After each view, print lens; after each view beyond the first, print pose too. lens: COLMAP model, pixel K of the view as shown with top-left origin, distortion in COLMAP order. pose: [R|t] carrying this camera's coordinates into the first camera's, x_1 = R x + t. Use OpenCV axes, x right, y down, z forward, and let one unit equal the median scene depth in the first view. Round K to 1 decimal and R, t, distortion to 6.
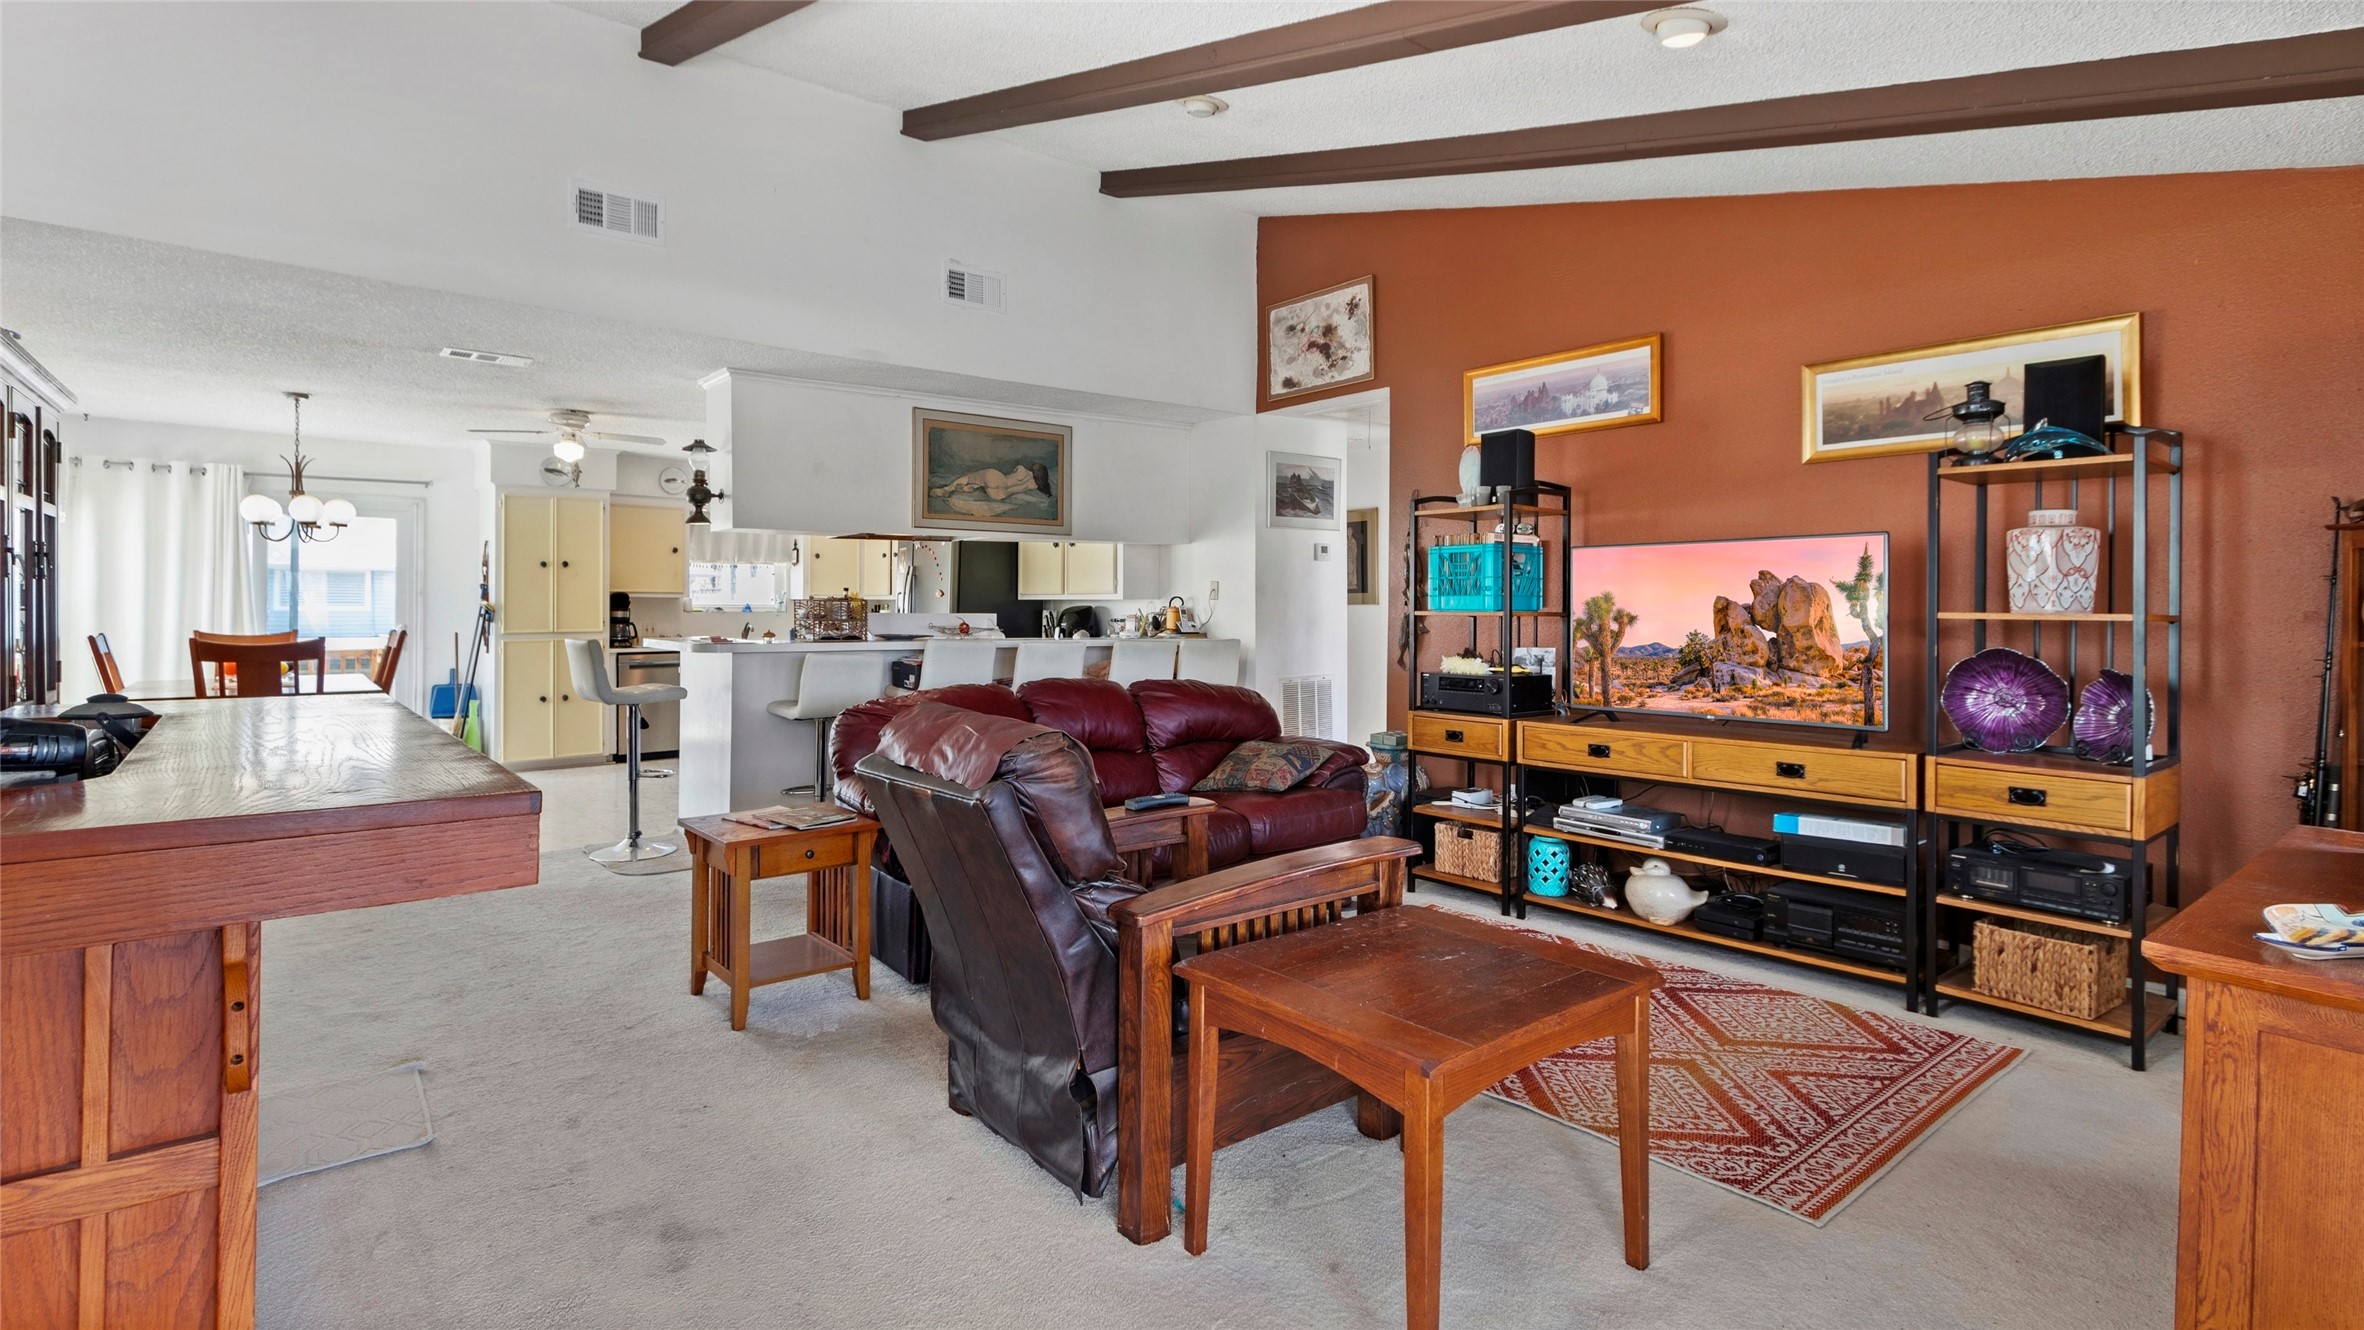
lens RADIAL K [[1092.4, 0, 1145.1], [0, 1092.4, 603.1], [0, 0, 1]] dist [0.003119, -0.001217]
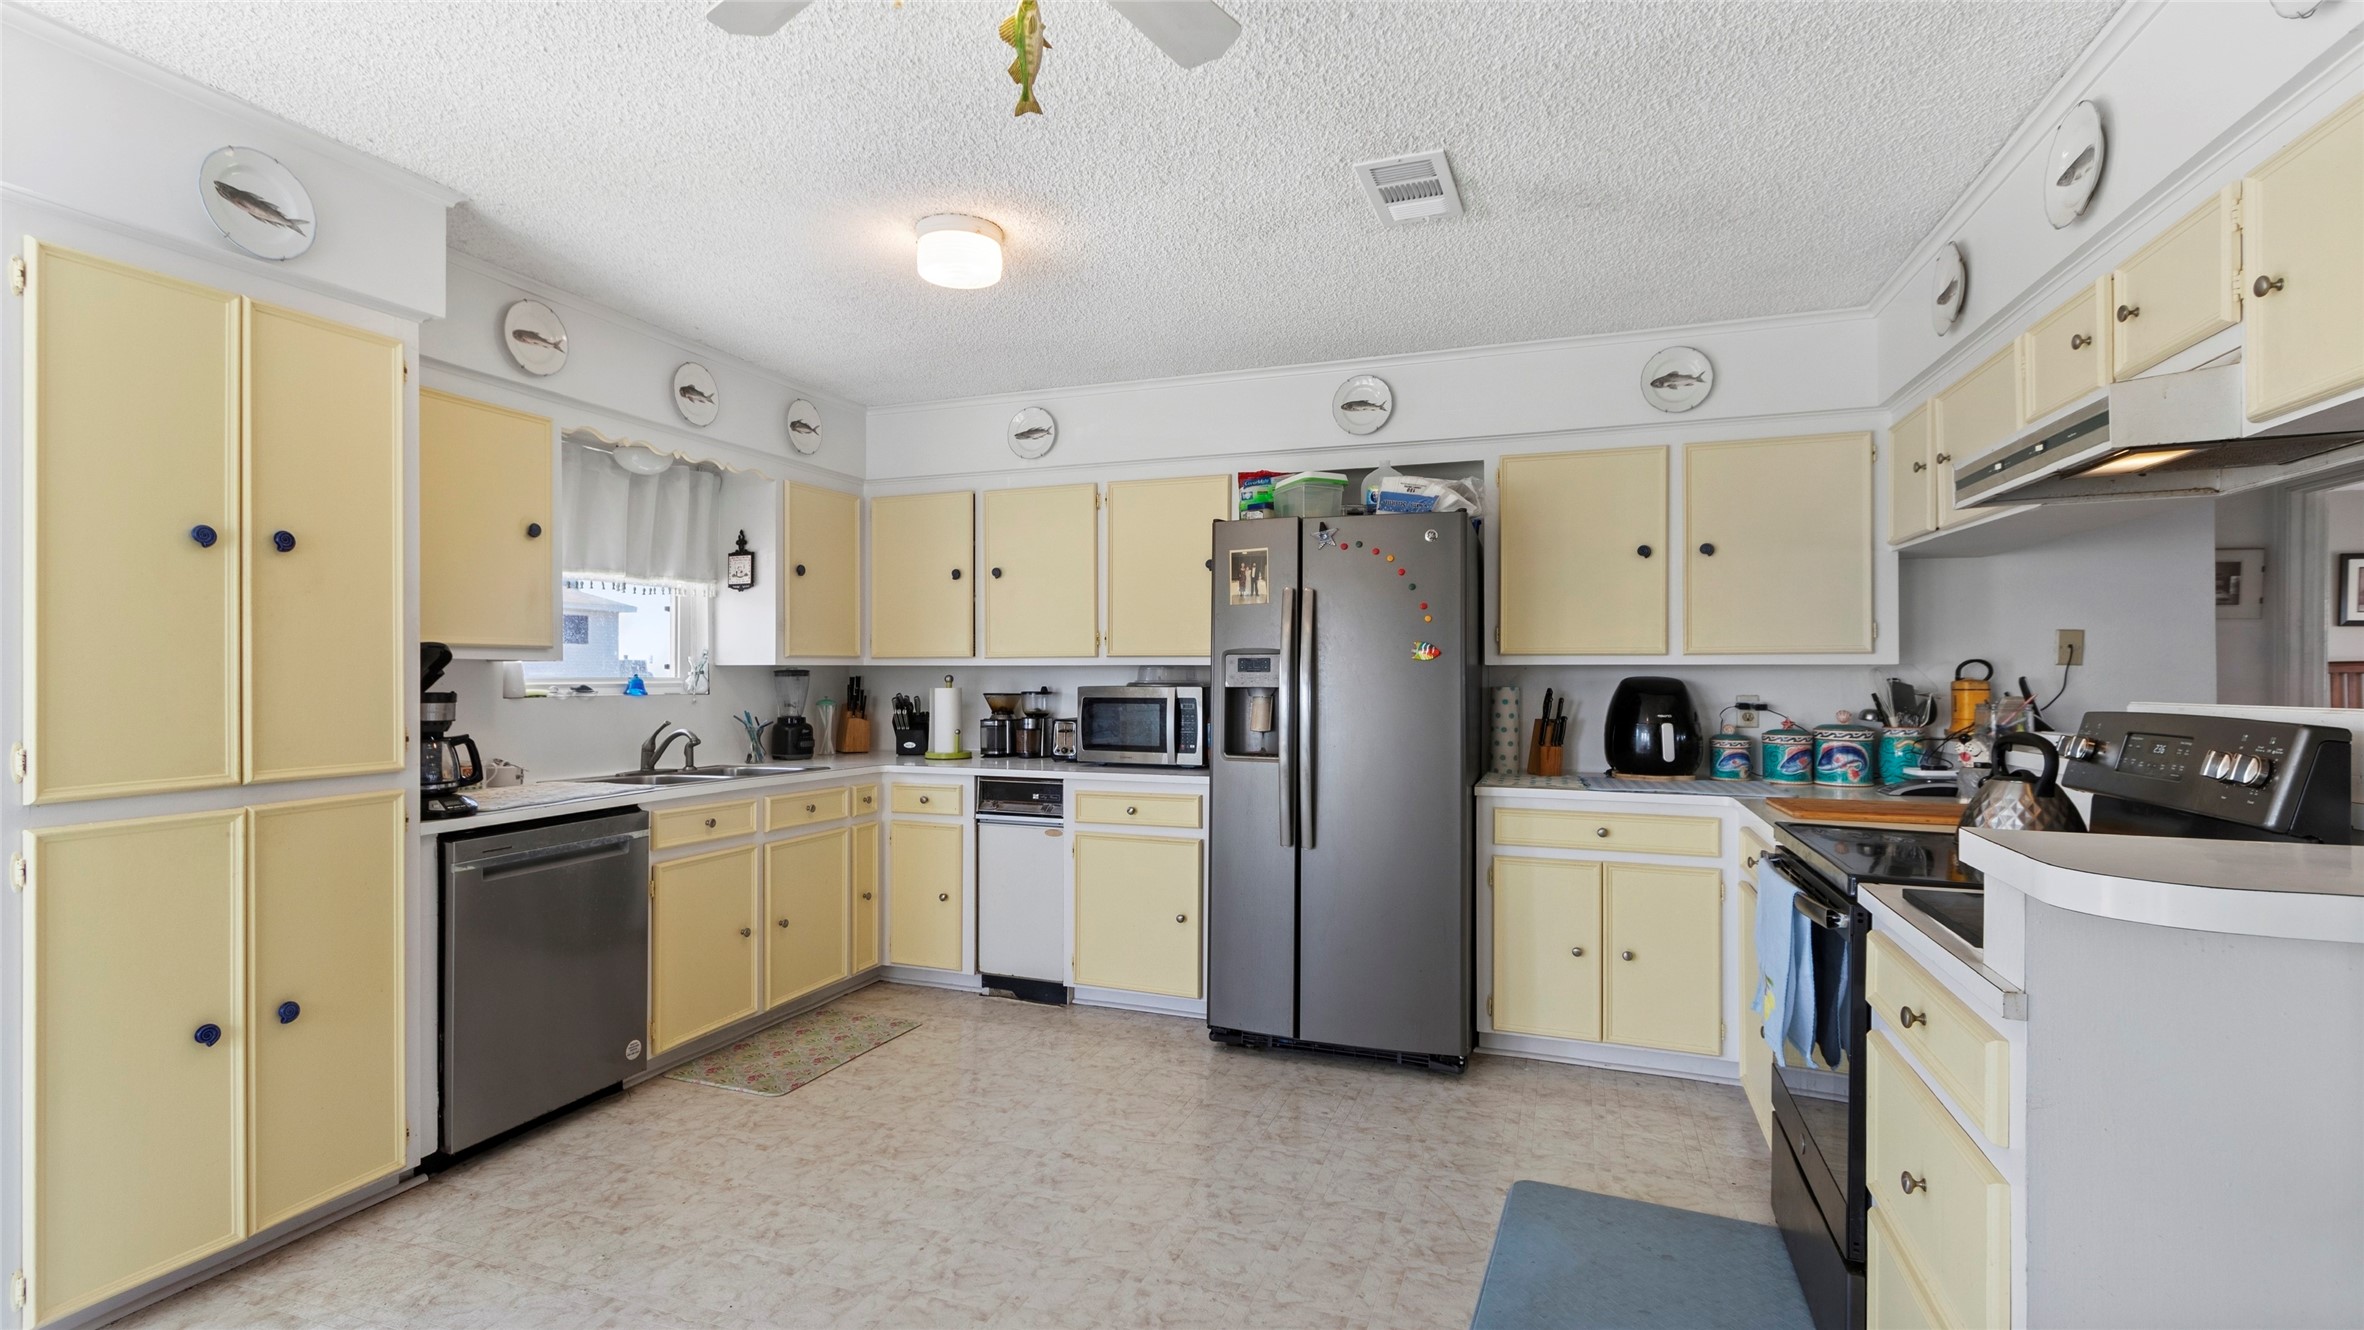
lens RADIAL K [[1092.4, 0, 1167.2], [0, 1092.4, 666.3], [0, 0, 1]] dist [0.003119, -0.001217]
pose [[0.870373, -0.001588, 0.492391, -0.474326], [0.002707, 0.999995, -0.001561, -0.002110], [-0.492386, 0.002692, 0.870373, 0.644632]]
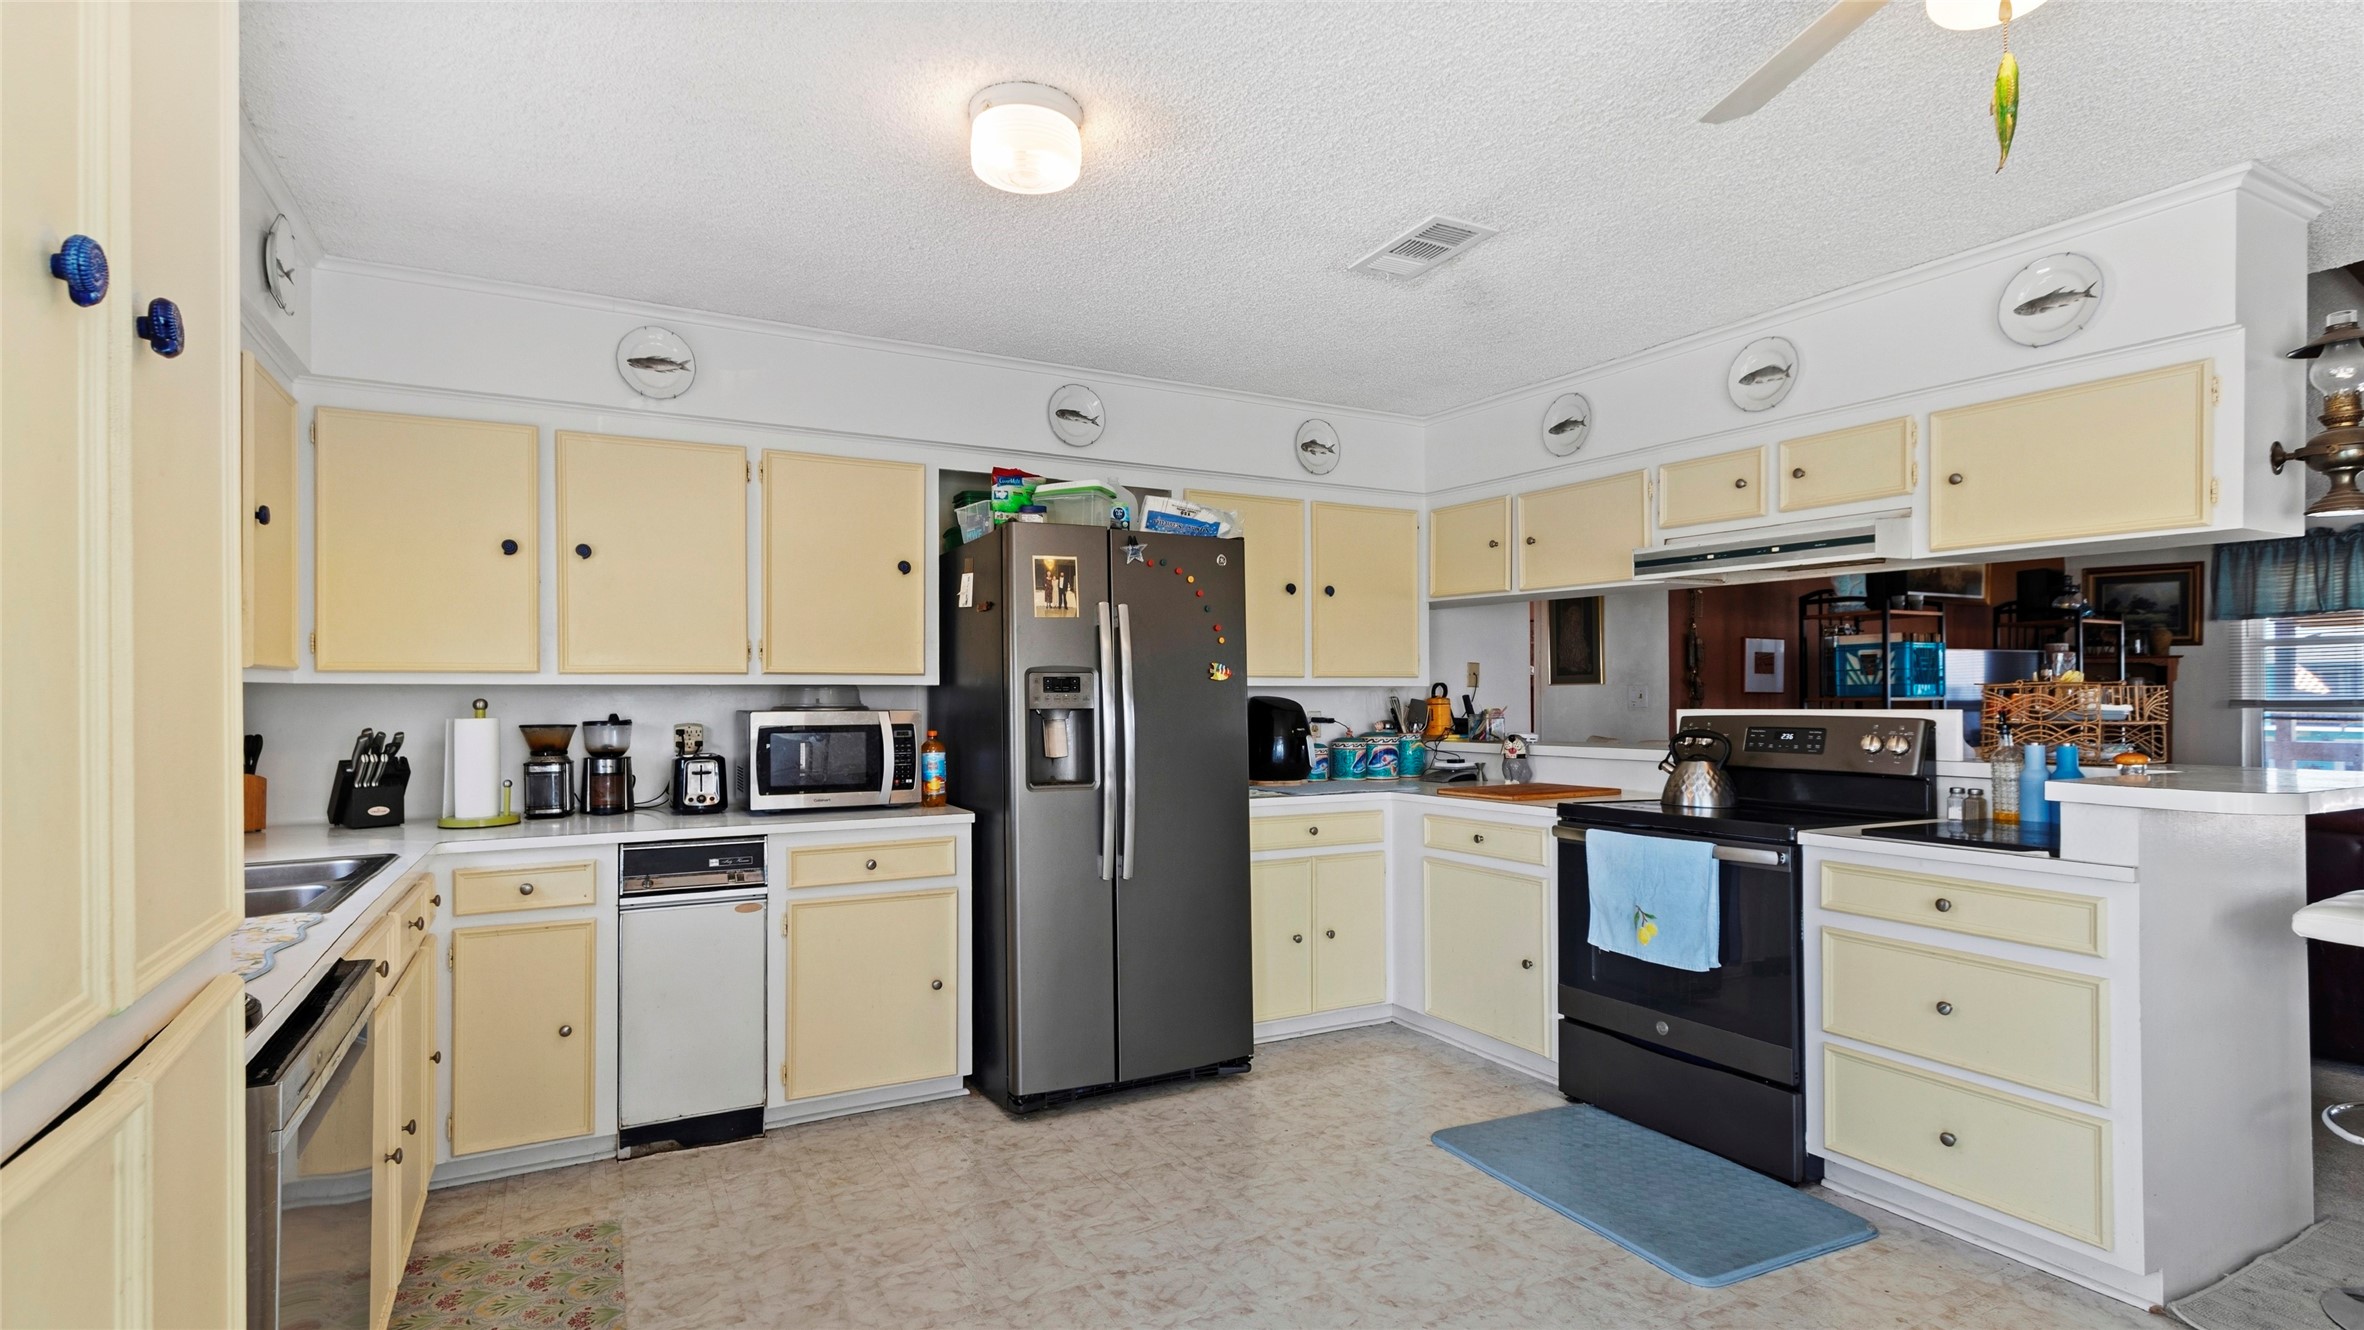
lens RADIAL K [[1092.4, 0, 1185.7], [0, 1092.4, 686.4], [0, 0, 1]] dist [0.003119, -0.001217]
pose [[0.213256, 0.001814, 0.976995, -0.704183], [0.002089, 0.999995, -0.002313, -0.001179], [-0.976994, 0.002534, 0.213251, 1.051358]]
